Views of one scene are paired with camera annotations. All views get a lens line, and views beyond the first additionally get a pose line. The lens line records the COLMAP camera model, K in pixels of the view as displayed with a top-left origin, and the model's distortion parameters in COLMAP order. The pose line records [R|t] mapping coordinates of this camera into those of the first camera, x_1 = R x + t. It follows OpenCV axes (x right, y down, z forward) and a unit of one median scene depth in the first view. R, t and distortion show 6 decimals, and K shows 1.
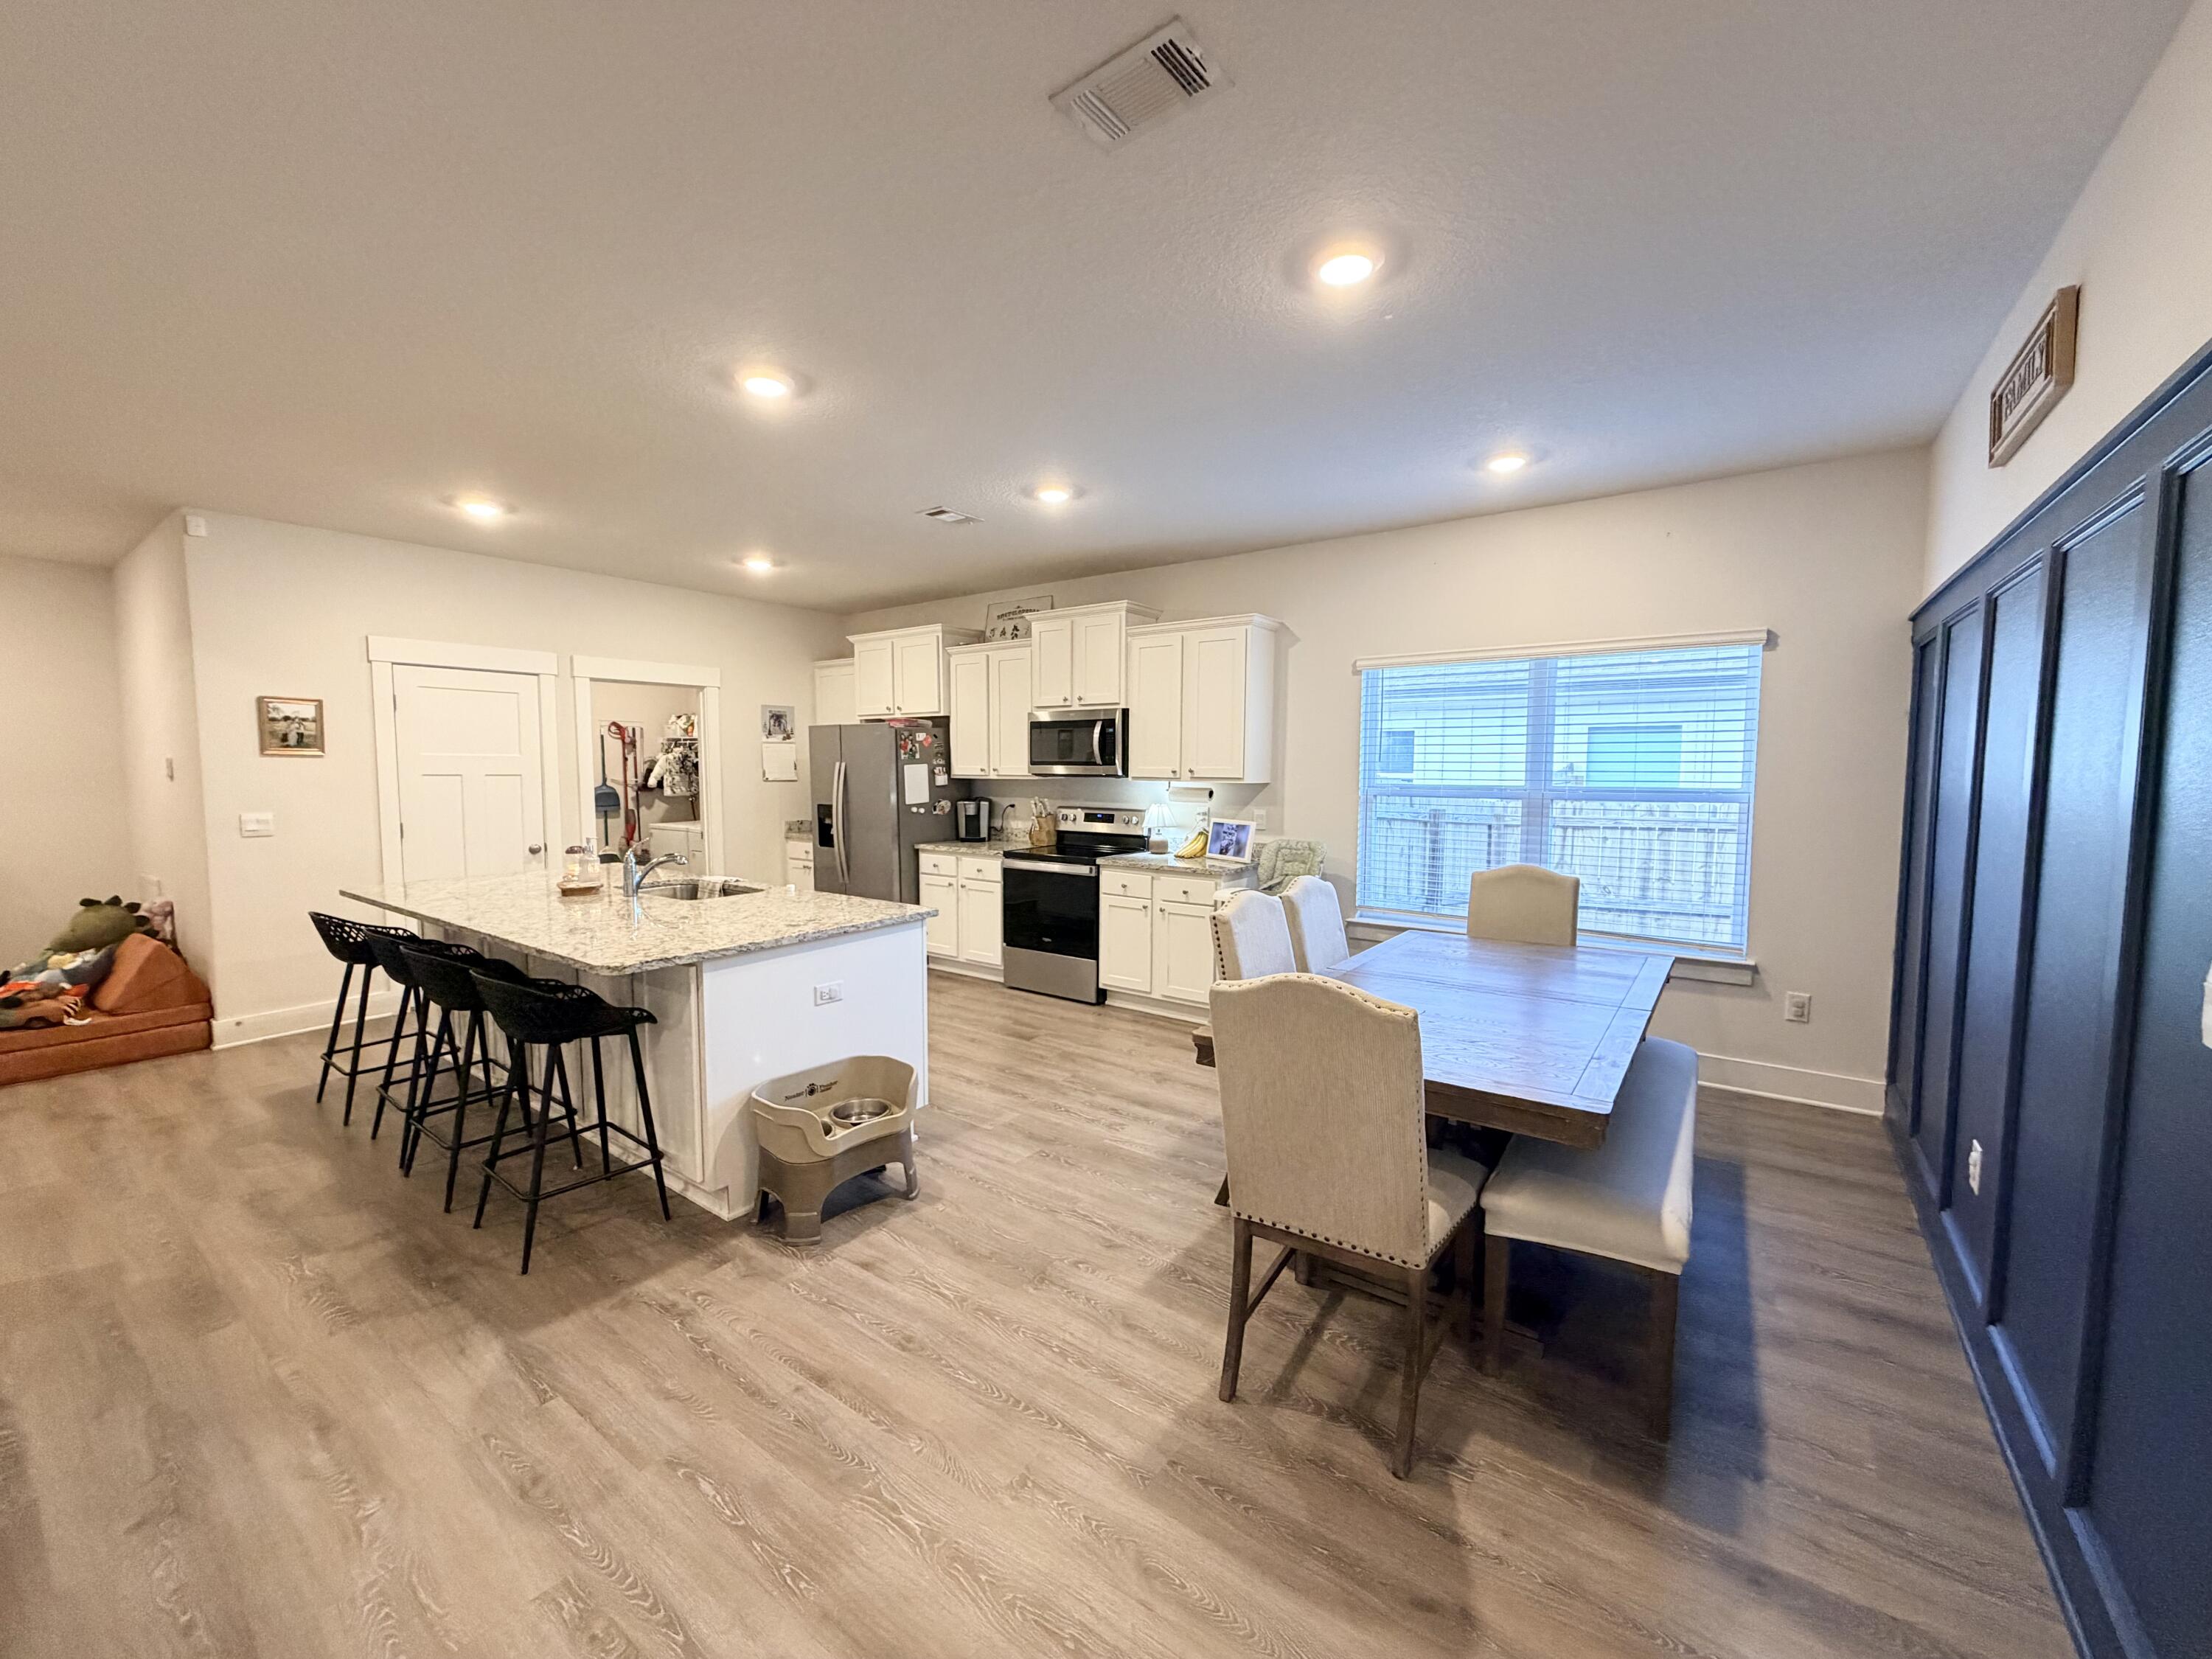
lens RADIAL K [[881.4, 0, 1105.8], [0, 881.4, 835.3], [0, 0, 1]] dist [0.000650, 0.000146]
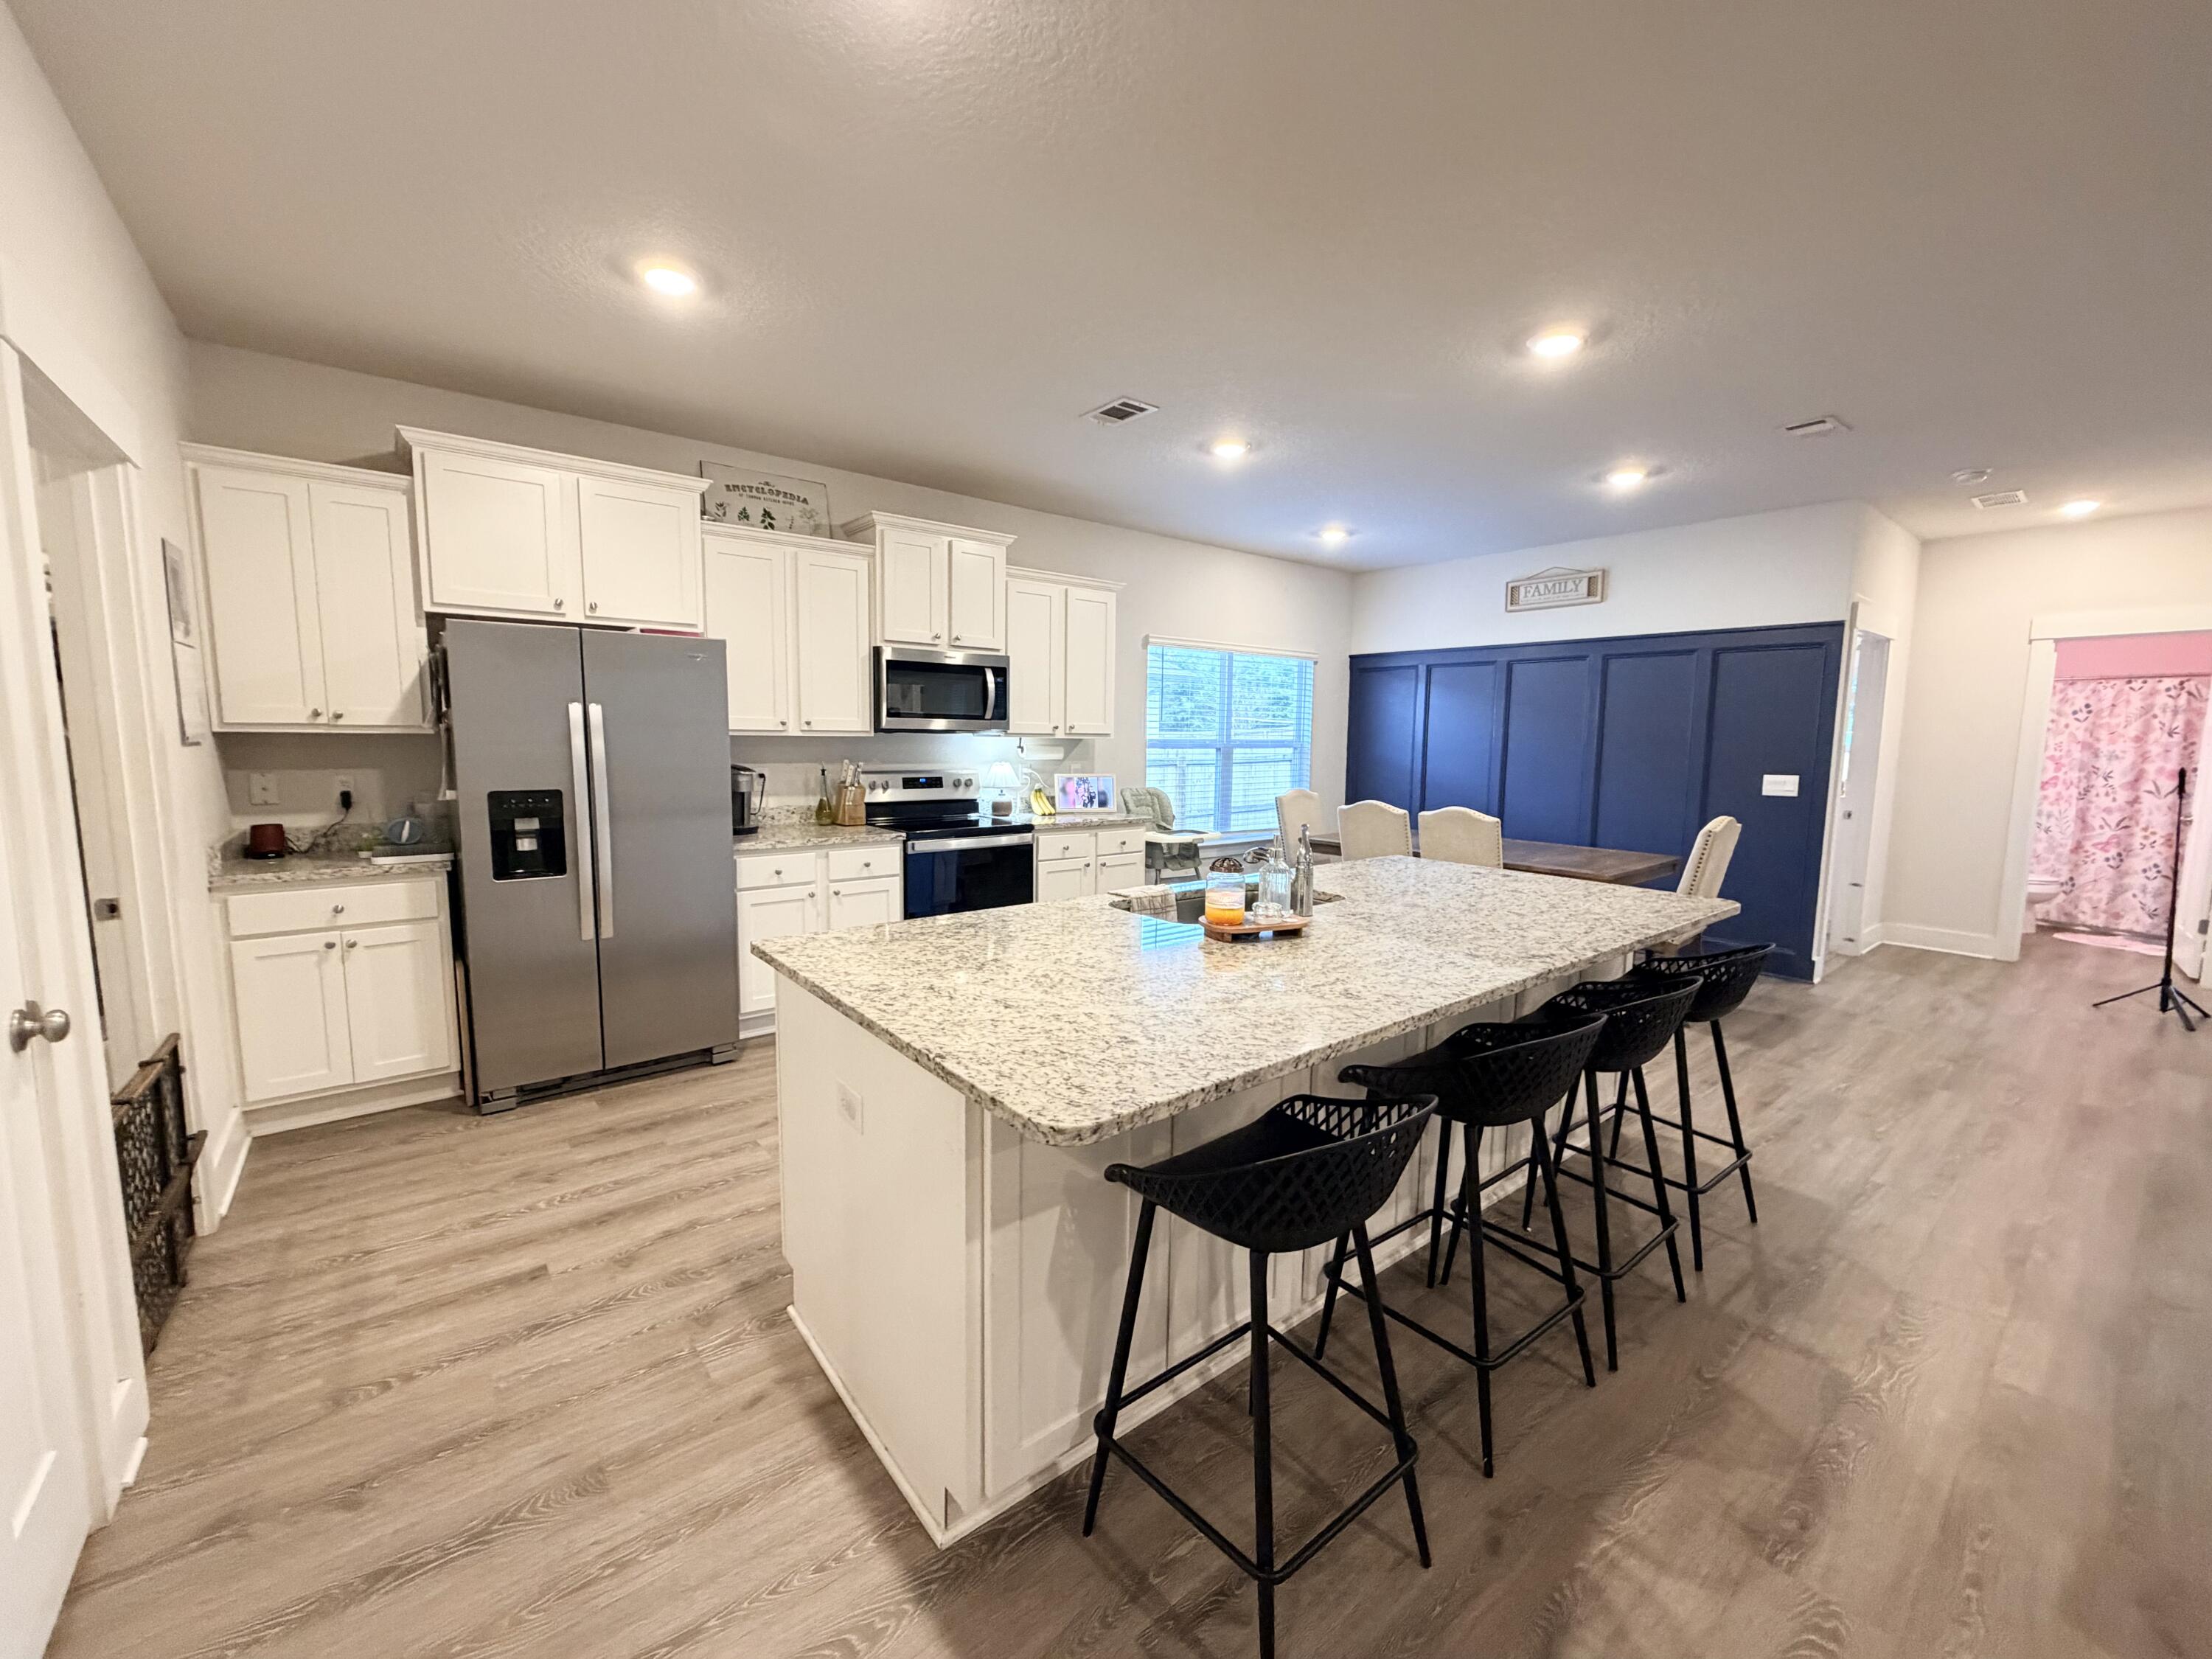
lens RADIAL K [[881.4, 0, 1105.7], [0, 881.4, 827.5], [0, 0, 1]] dist [0.000650, 0.000146]
pose [[0.254752, -0.102934, 0.961512, -0.820945], [0.064699, 0.993905, 0.089259, -0.043419], [-0.964840, 0.039470, 0.259859, 0.664048]]
